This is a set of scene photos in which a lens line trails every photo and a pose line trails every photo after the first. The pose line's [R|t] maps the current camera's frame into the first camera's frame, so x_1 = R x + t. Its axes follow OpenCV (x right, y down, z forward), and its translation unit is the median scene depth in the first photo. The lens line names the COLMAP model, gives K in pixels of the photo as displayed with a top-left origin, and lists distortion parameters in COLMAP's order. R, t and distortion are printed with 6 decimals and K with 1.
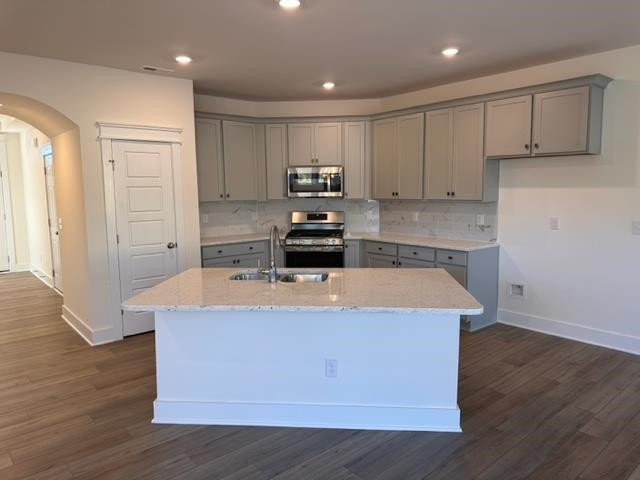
lens RADIAL K [[440.4, 0, 318.5], [0, 440.4, 238.3], [0, 0, 1]] dist [0.018214, -0.006989]
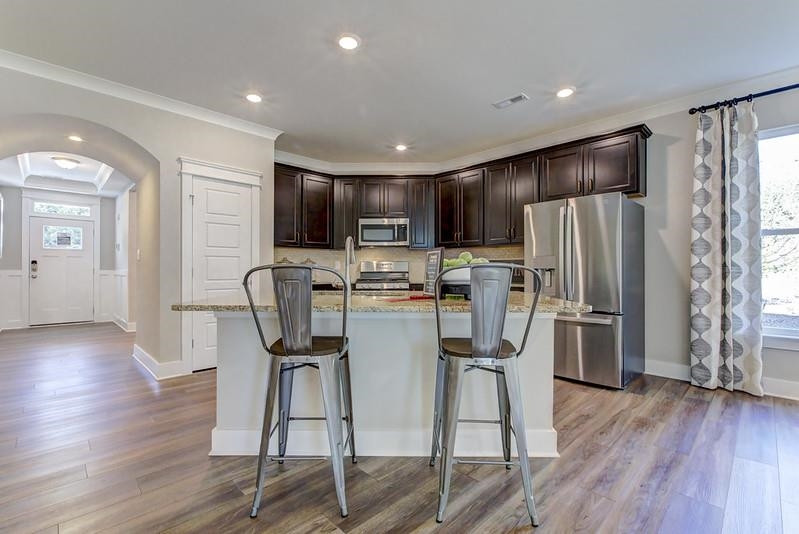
lens RADIAL K [[358.2, 0, 399.7], [0, 358.2, 266.8], [0, 0, 1]] dist [-0.007425, 0.003752]
pose [[0.997757, 0.008468, 0.066397, -0.029392], [-0.000367, 0.992641, -0.121093, 0.074290], [-0.066934, 0.120797, 0.990418, 0.131237]]
